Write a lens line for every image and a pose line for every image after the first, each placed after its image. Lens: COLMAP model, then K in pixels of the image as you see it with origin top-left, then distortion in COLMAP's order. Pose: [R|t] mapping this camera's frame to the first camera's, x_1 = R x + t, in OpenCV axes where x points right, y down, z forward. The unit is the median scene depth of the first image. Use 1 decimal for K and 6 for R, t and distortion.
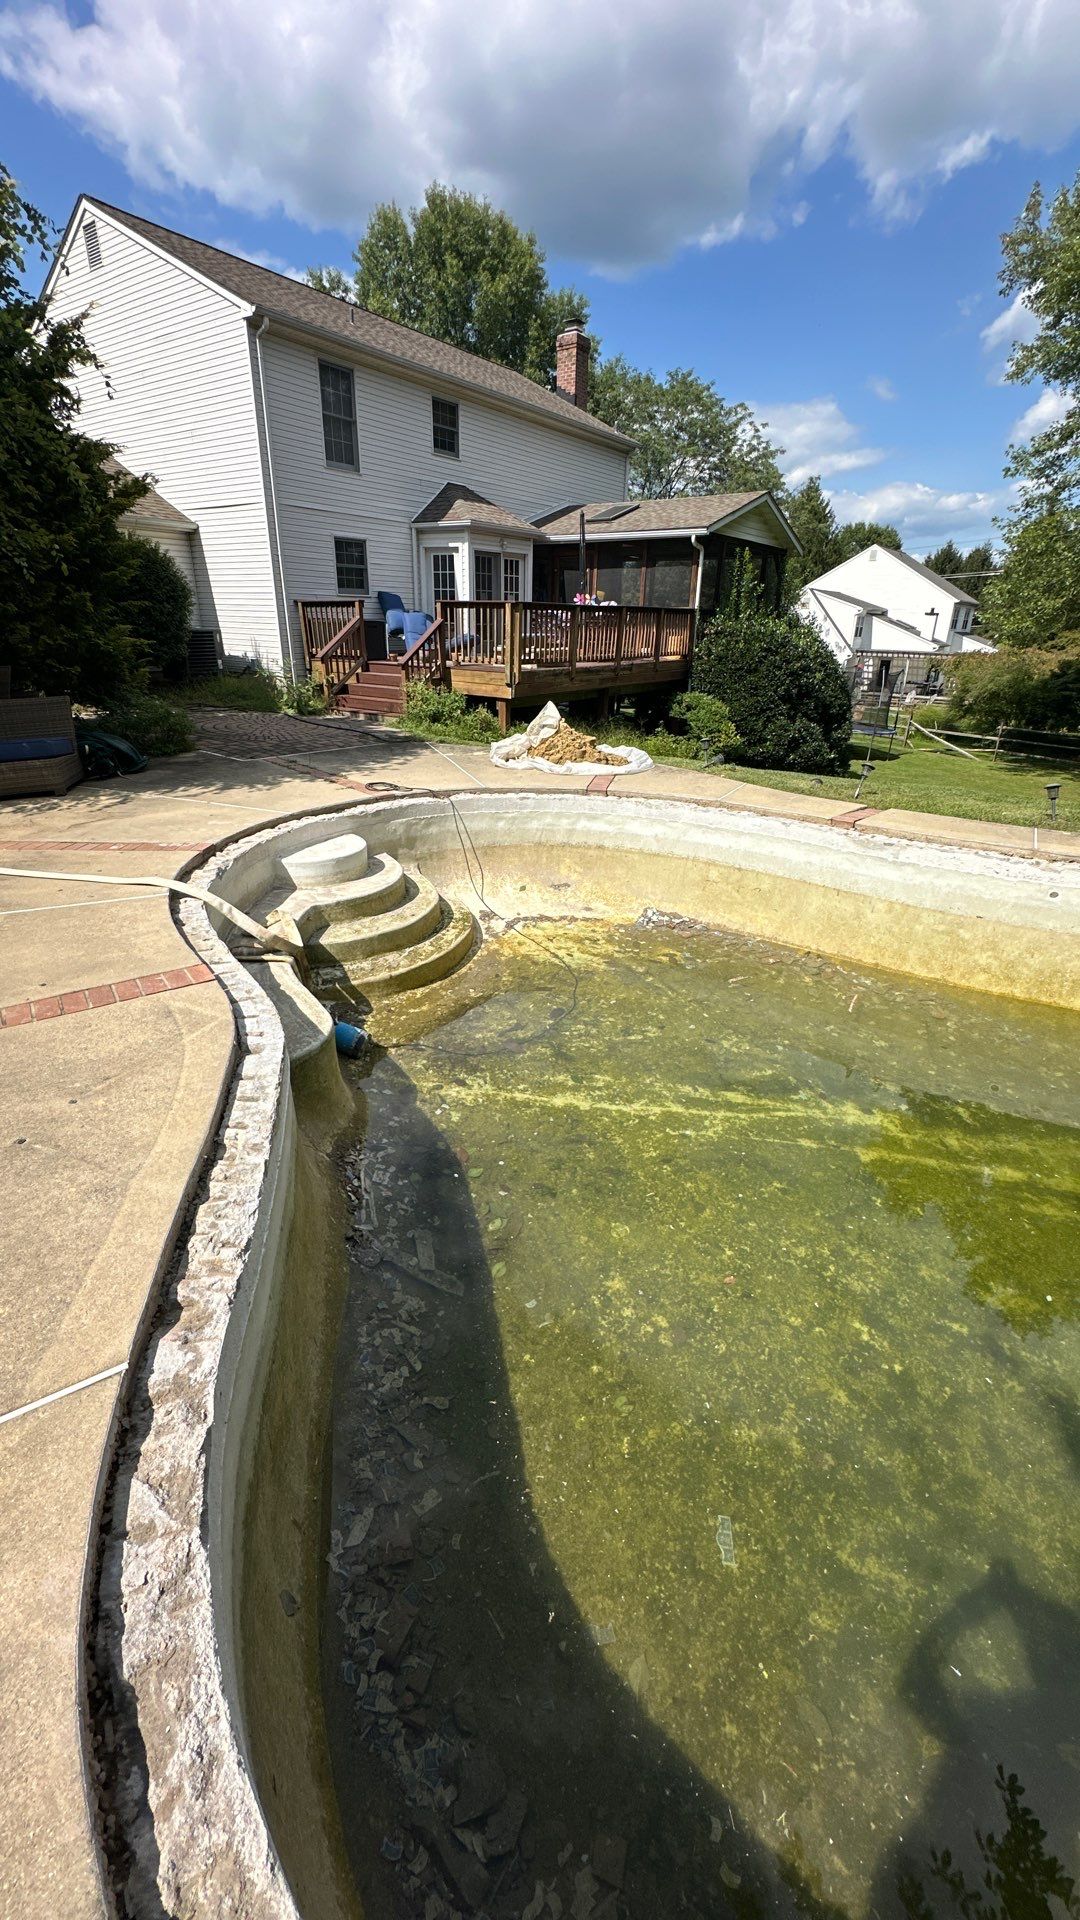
lens RADIAL K [[769.2, 0, 547.8], [0, 769.2, 955.6], [0, 0, 1]] dist [-0.000770, 0.000152]
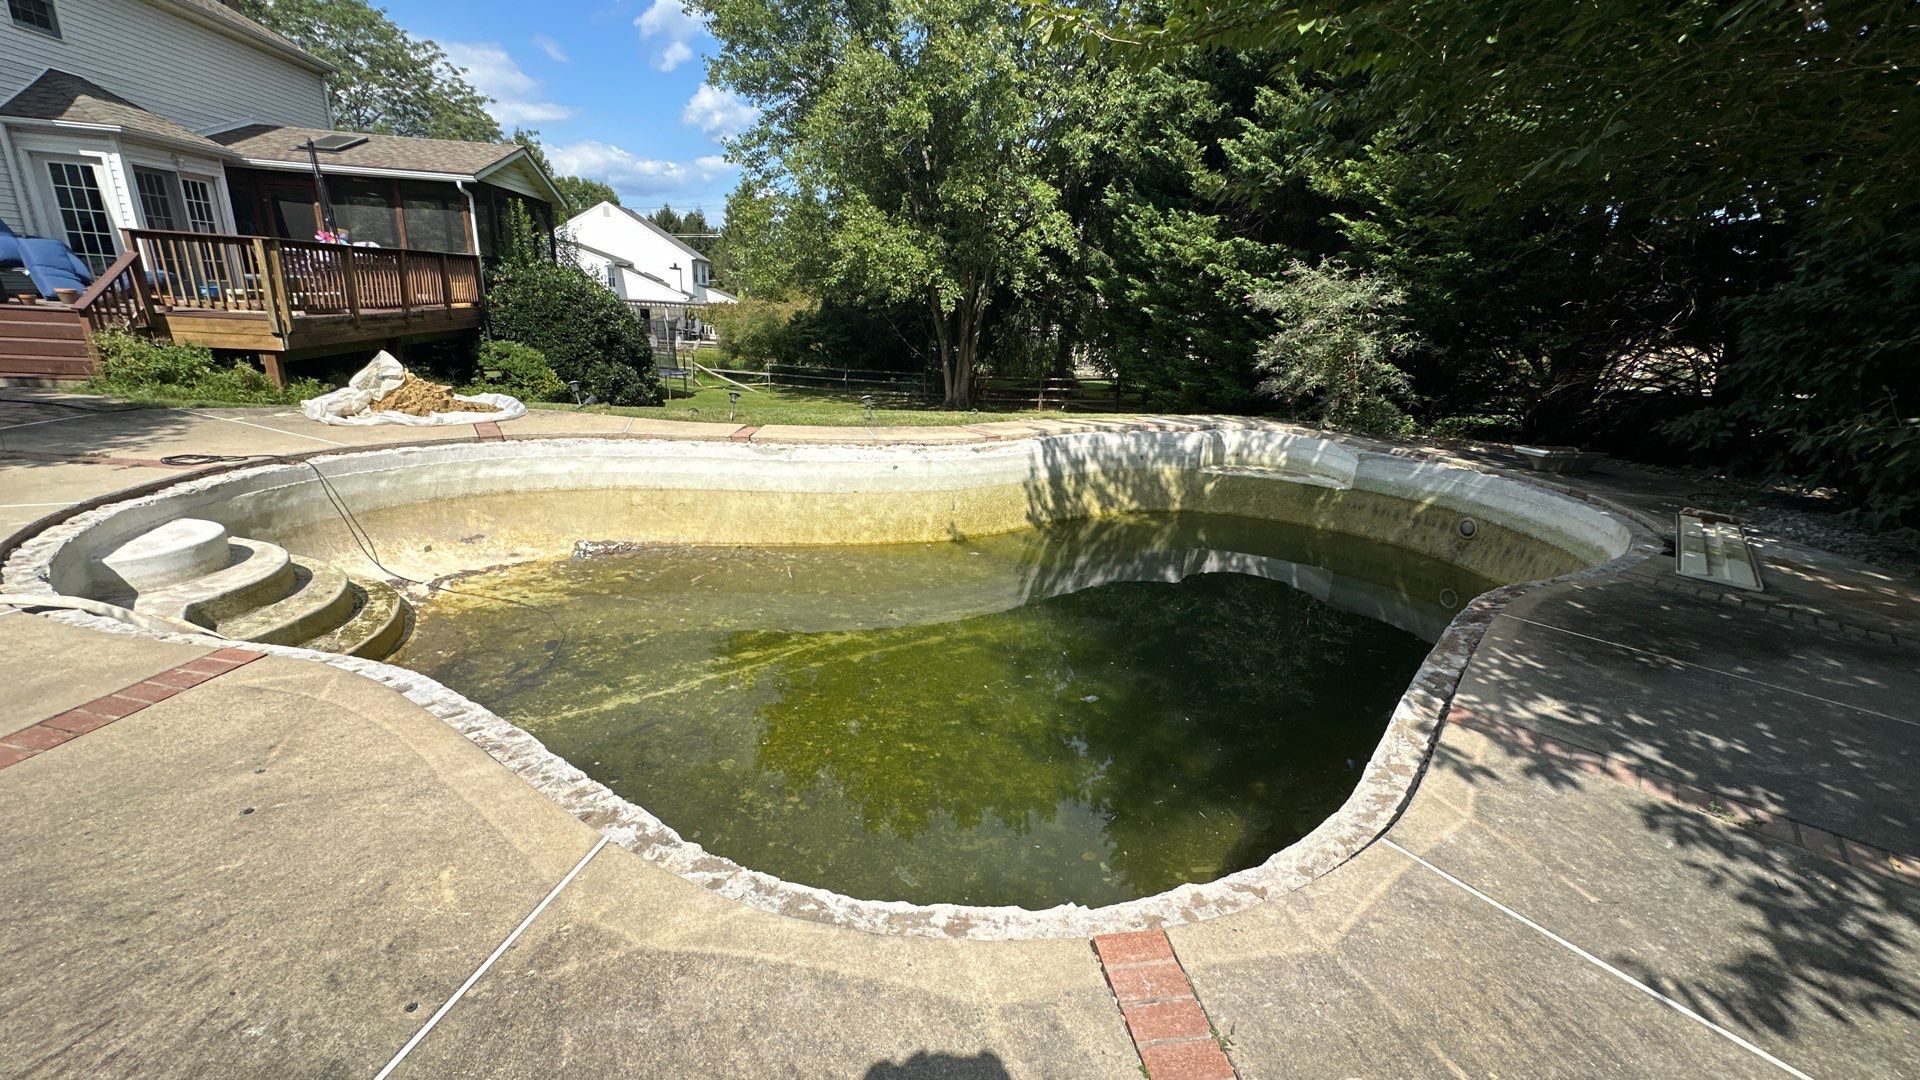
lens RADIAL K [[769.2, 0, 960.0], [0, 769.2, 540.0], [0, 0, 1]] dist [-0.000770, 0.000152]
pose [[0.702865, -0.196418, 0.683667, -0.213496], [0.247035, 0.968701, 0.024336, 0.037366], [-0.667049, 0.151785, 0.729388, -0.096375]]
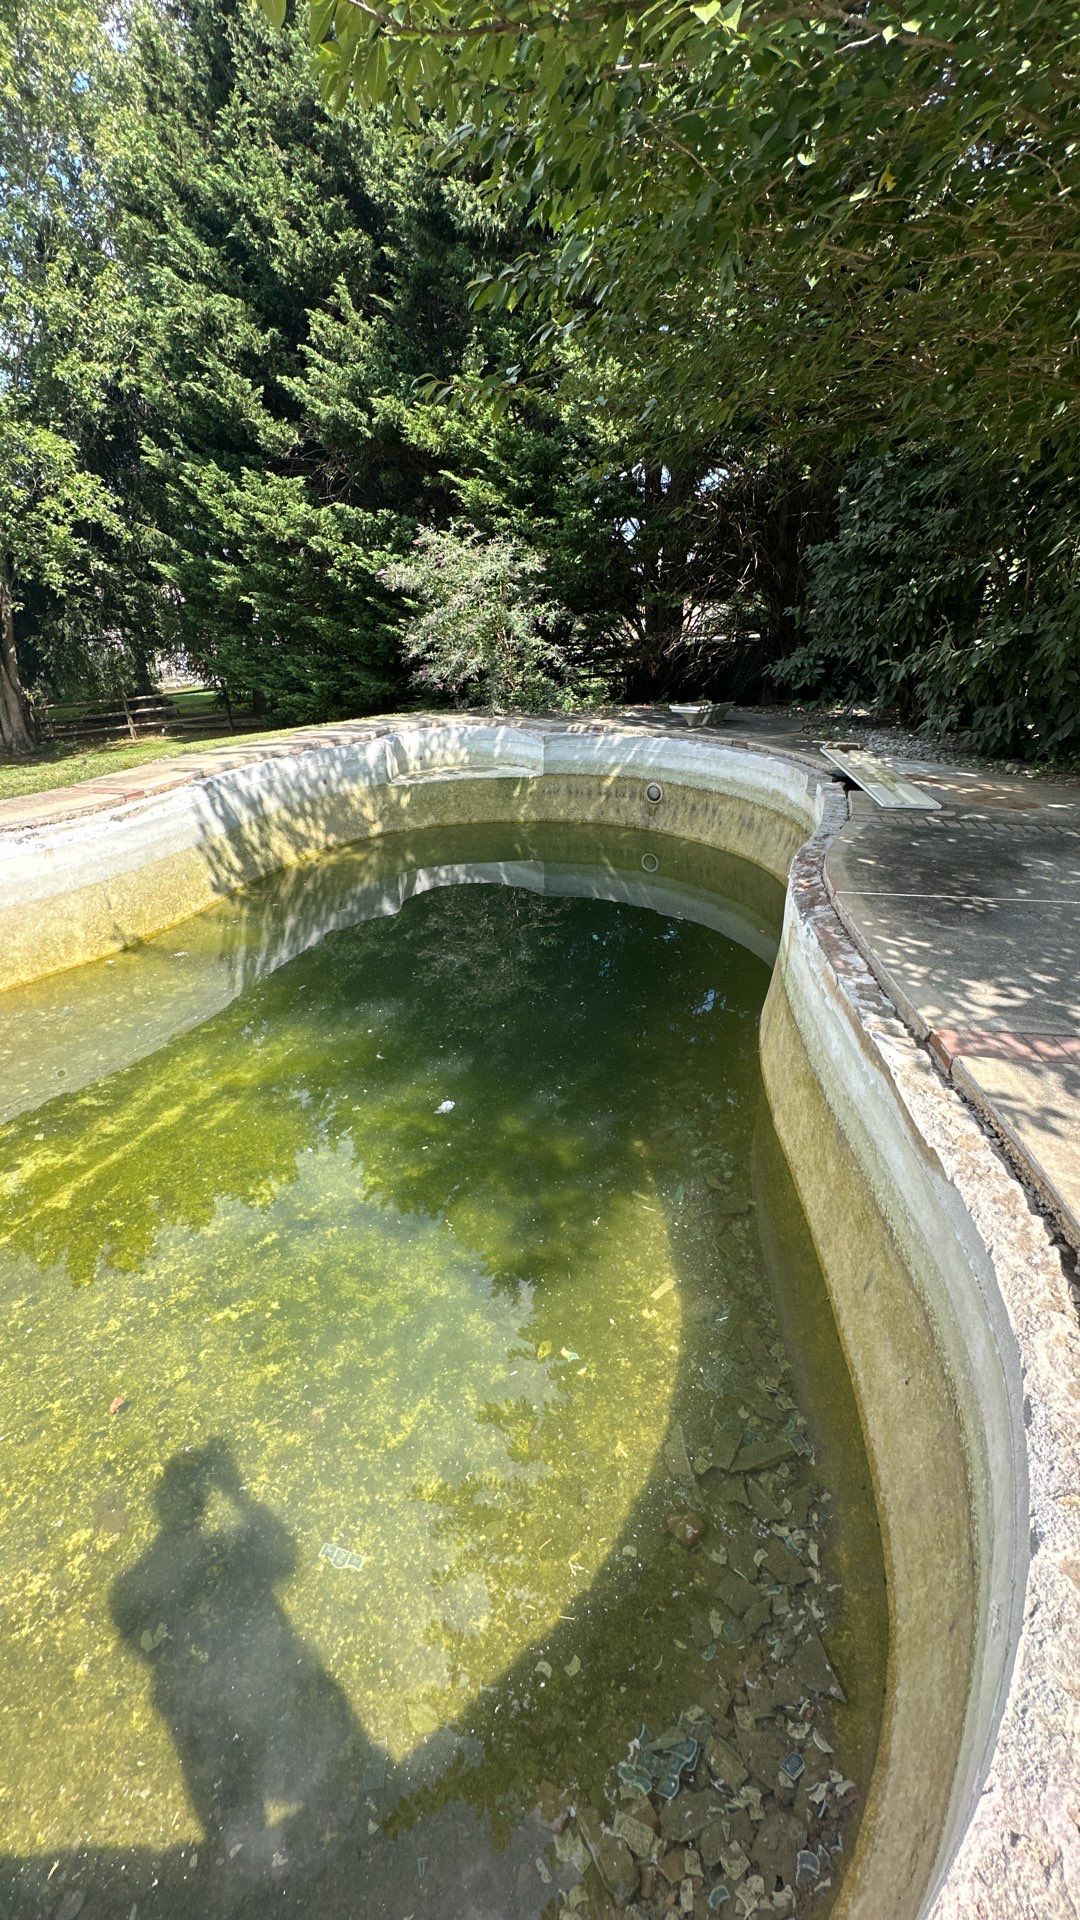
lens RADIAL K [[760.6, 0, 540.0], [0, 760.6, 960.0], [0, 0, 1]] dist [-0.002386, -0.000064]
pose [[0.164505, -0.441015, 0.882295, -0.081892], [0.405263, 0.845716, 0.347169, -0.029767], [-0.899277, 0.300451, 0.317851, 0.097006]]
